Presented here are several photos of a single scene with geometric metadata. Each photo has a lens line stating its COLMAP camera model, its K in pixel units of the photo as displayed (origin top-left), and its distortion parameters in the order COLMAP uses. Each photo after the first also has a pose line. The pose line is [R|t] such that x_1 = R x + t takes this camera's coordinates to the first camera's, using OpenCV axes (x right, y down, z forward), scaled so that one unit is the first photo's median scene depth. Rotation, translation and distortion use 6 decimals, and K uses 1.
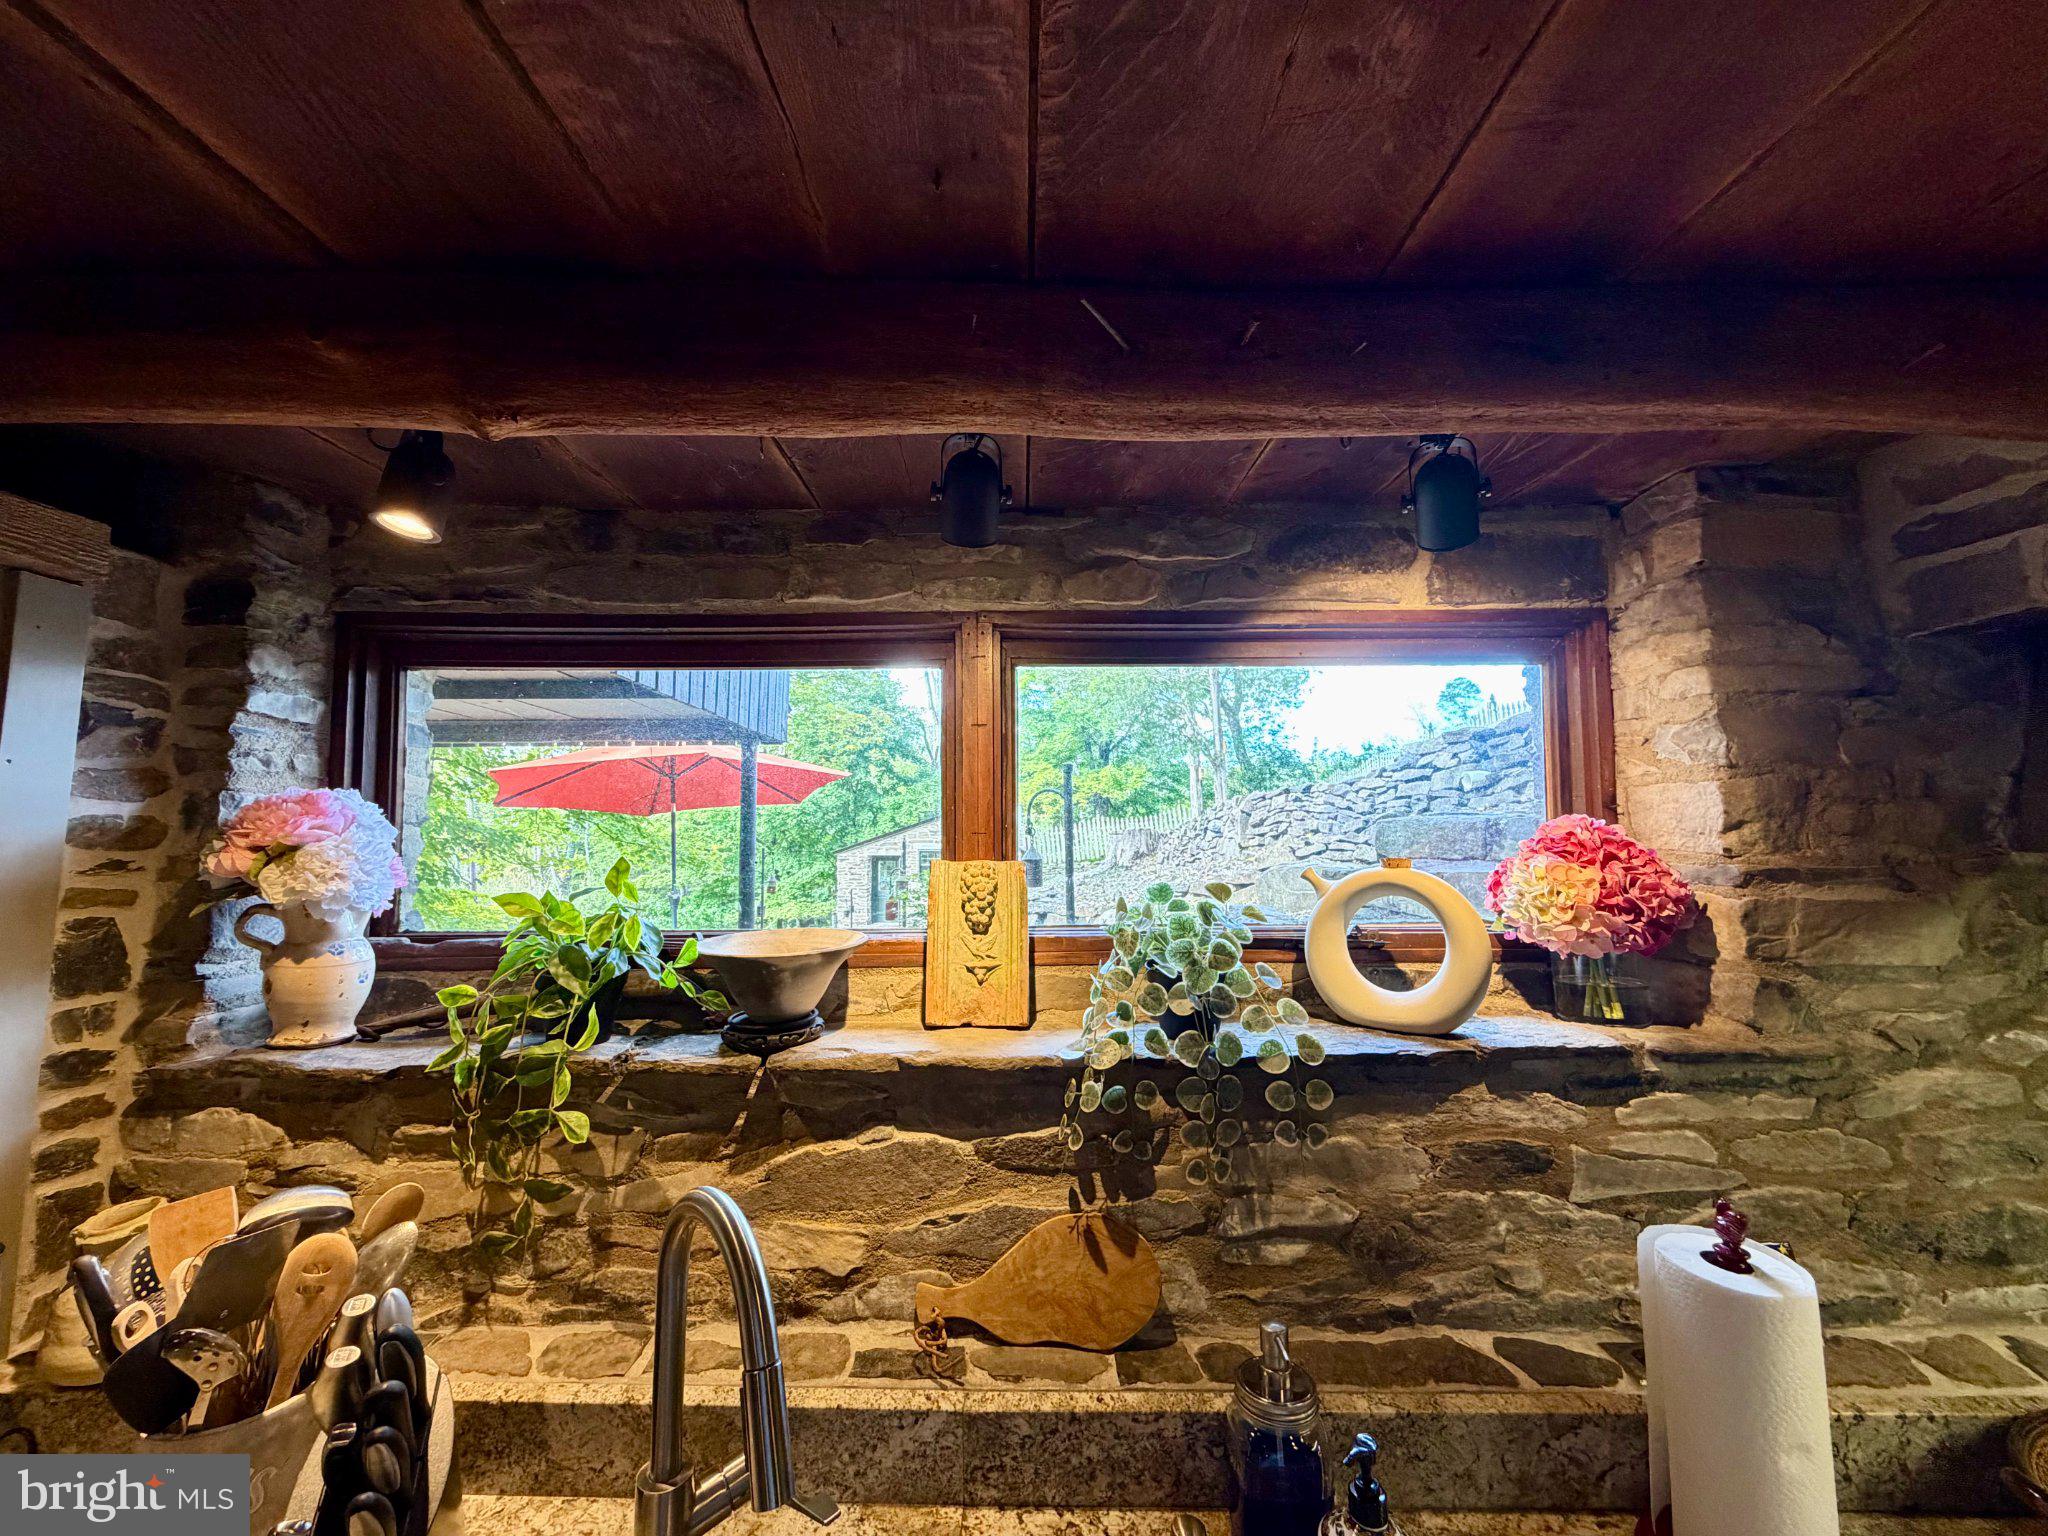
lens RADIAL K [[821.5, 0, 1019.4], [0, 821.5, 770.4], [0, 0, 1]] dist [0.001266, 0.000056]
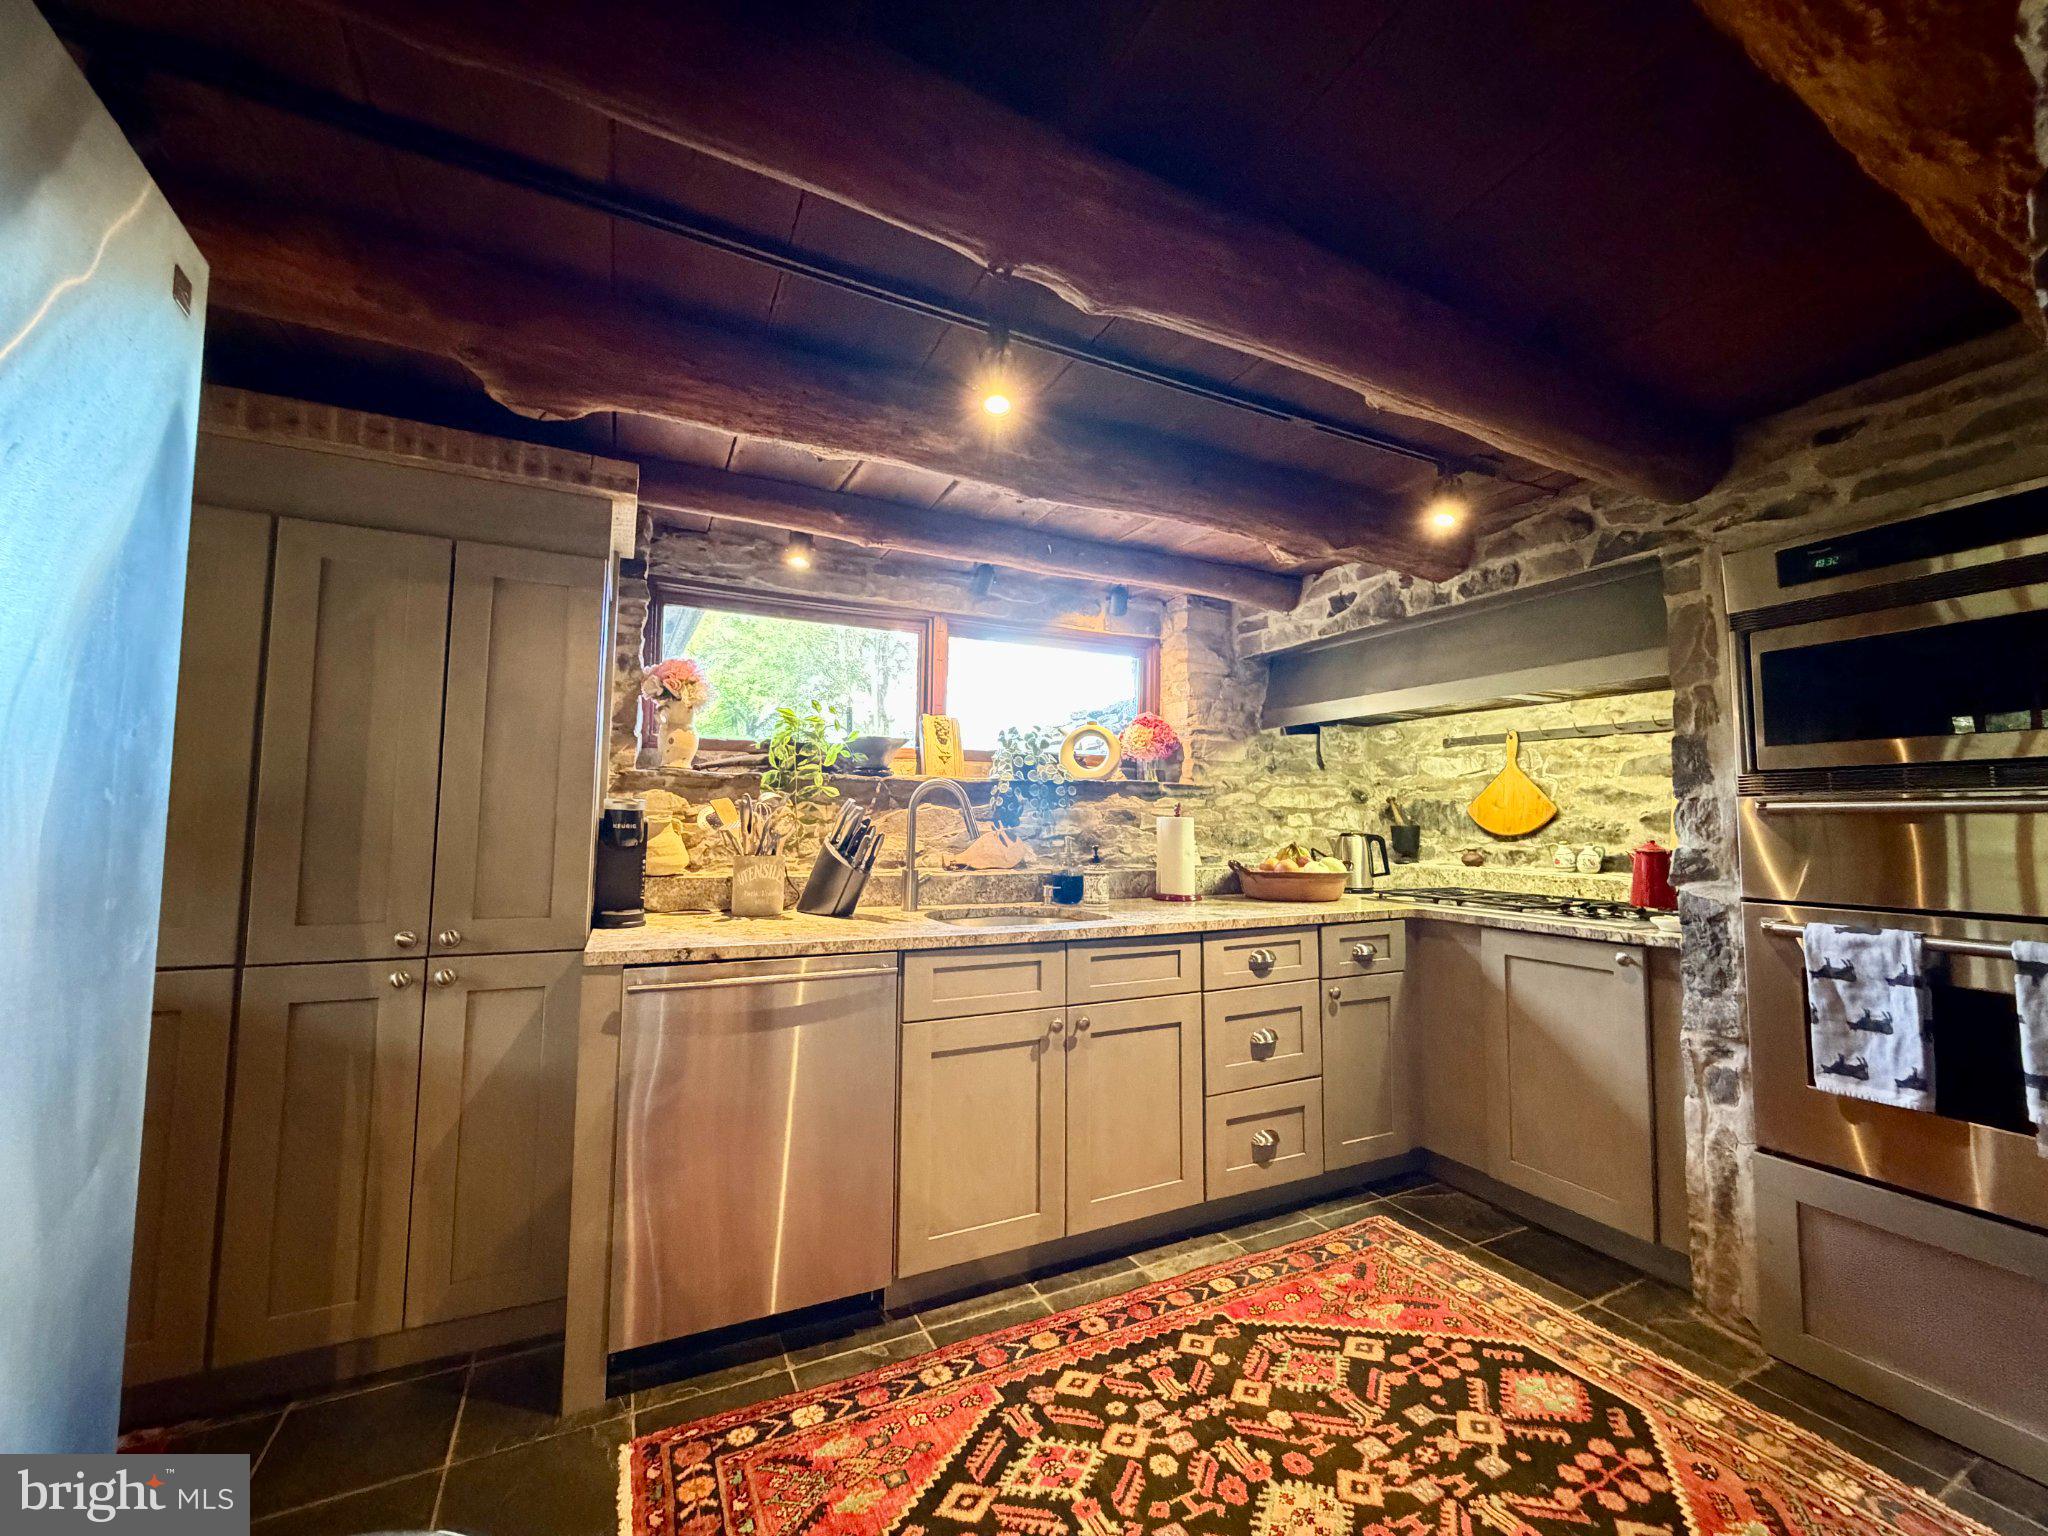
lens RADIAL K [[821.5, 0, 1029.4], [0, 821.5, 762.6], [0, 0, 1]] dist [0.001266, 0.000056]
pose [[0.897417, 0.041456, 0.439232, -0.998646], [-0.046099, 0.998937, -0.000096, 0.271250], [-0.438769, -0.020162, 0.898374, -1.480039]]
